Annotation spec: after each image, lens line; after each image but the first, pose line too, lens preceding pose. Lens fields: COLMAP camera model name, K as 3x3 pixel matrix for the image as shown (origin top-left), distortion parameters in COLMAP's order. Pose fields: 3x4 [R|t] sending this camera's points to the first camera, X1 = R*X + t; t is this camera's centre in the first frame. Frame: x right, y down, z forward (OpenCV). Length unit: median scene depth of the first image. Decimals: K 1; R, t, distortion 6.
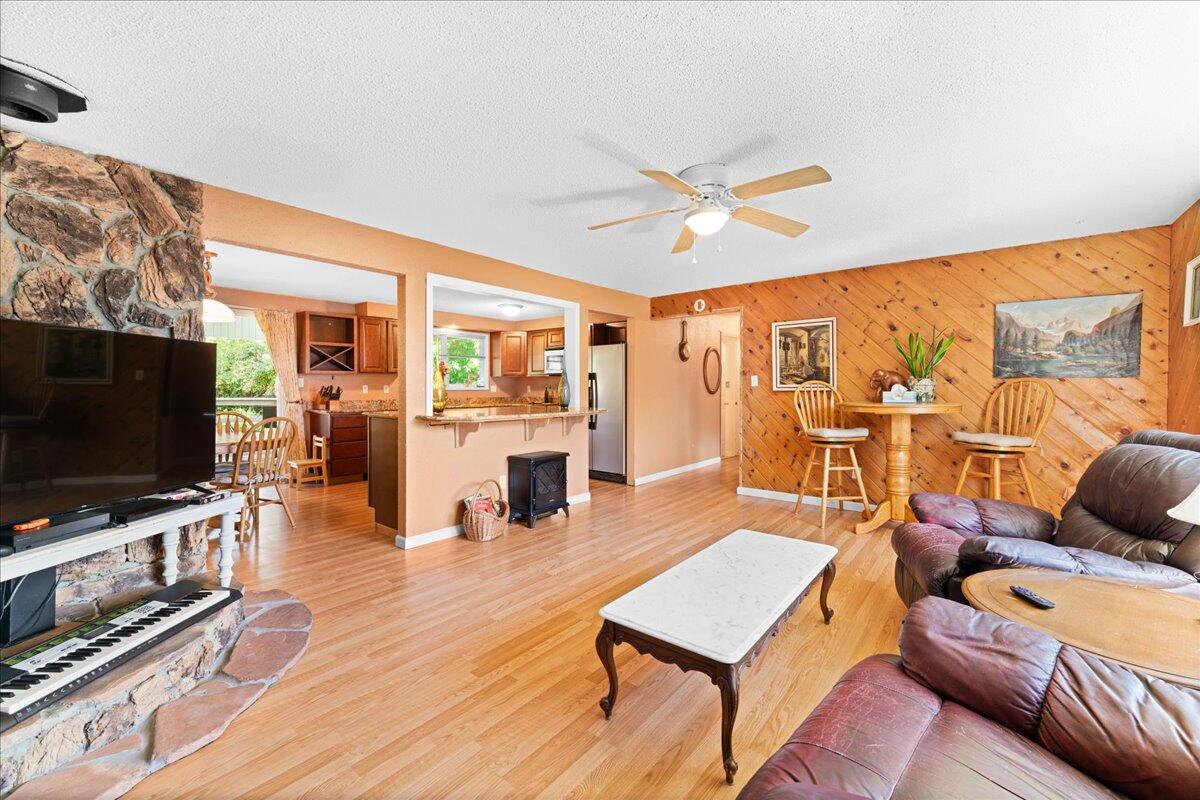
lens RADIAL K [[483.0, 0, 597.0], [0, 483.0, 392.7], [0, 0, 1]] dist [-0.000877, -0.000125]
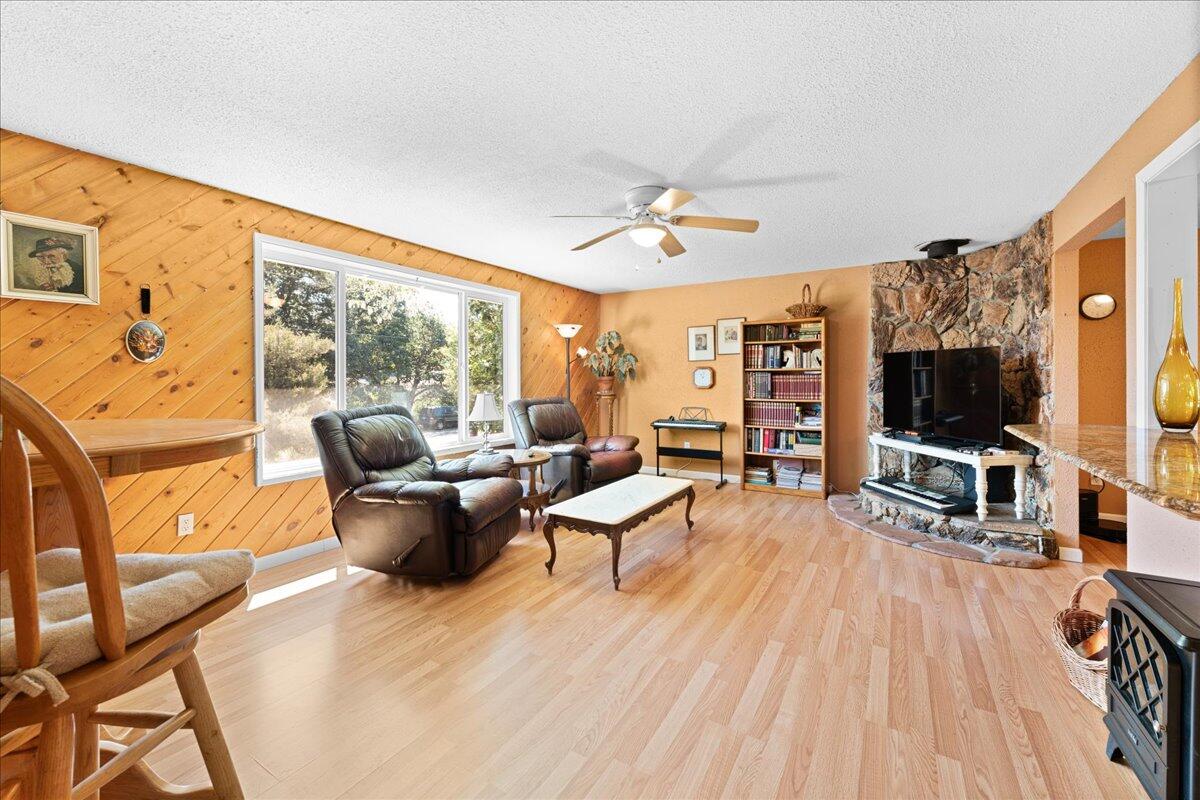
lens RADIAL K [[483.0, 0, 597.0], [0, 483.0, 392.7], [0, 0, 1]] dist [-0.000877, -0.000125]
pose [[-0.991475, 0.006339, -0.130146, 0.215137], [0.001355, 0.999263, 0.038351, -0.009330], [0.130293, 0.037848, -0.990753, 0.924030]]
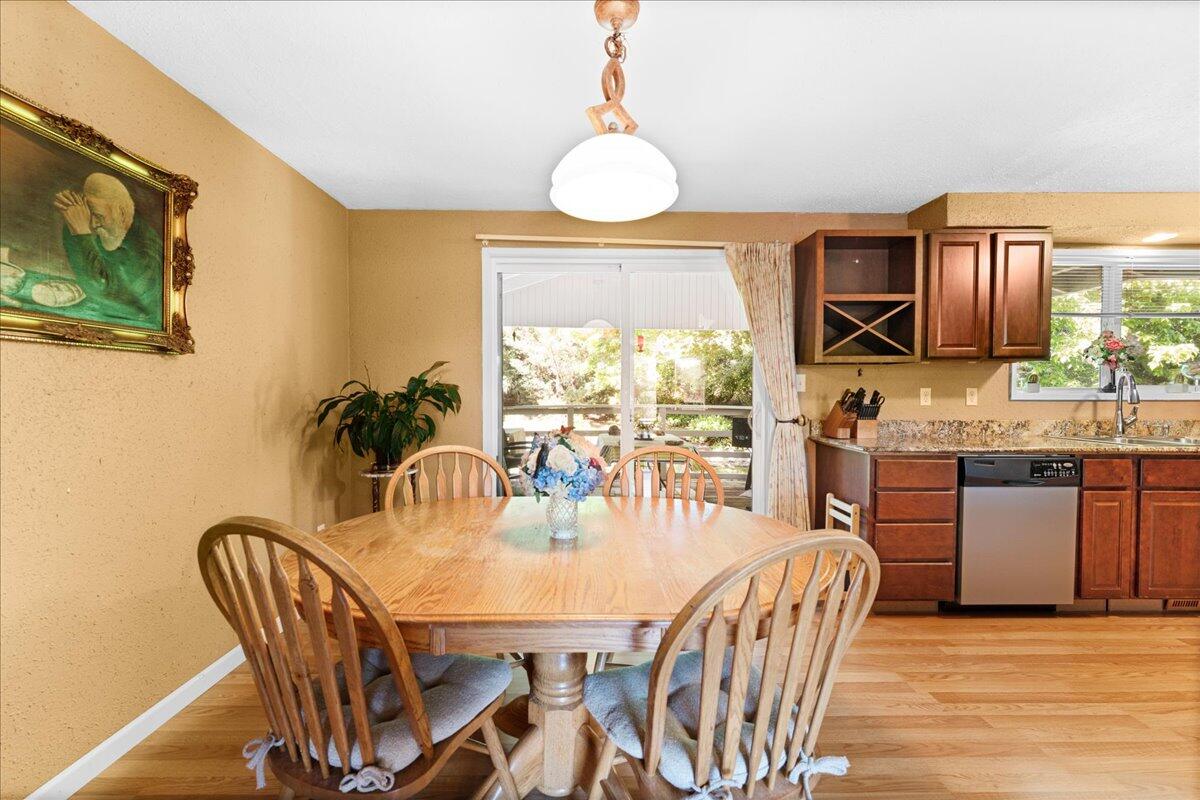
lens RADIAL K [[483.0, 0, 597.0], [0, 483.0, 392.7], [0, 0, 1]] dist [-0.000877, -0.000125]
pose [[0.642019, 0.002556, -0.766684, -0.369038], [-0.011446, 0.999915, -0.006252, -0.004963], [0.766603, 0.012789, 0.641994, 0.520520]]
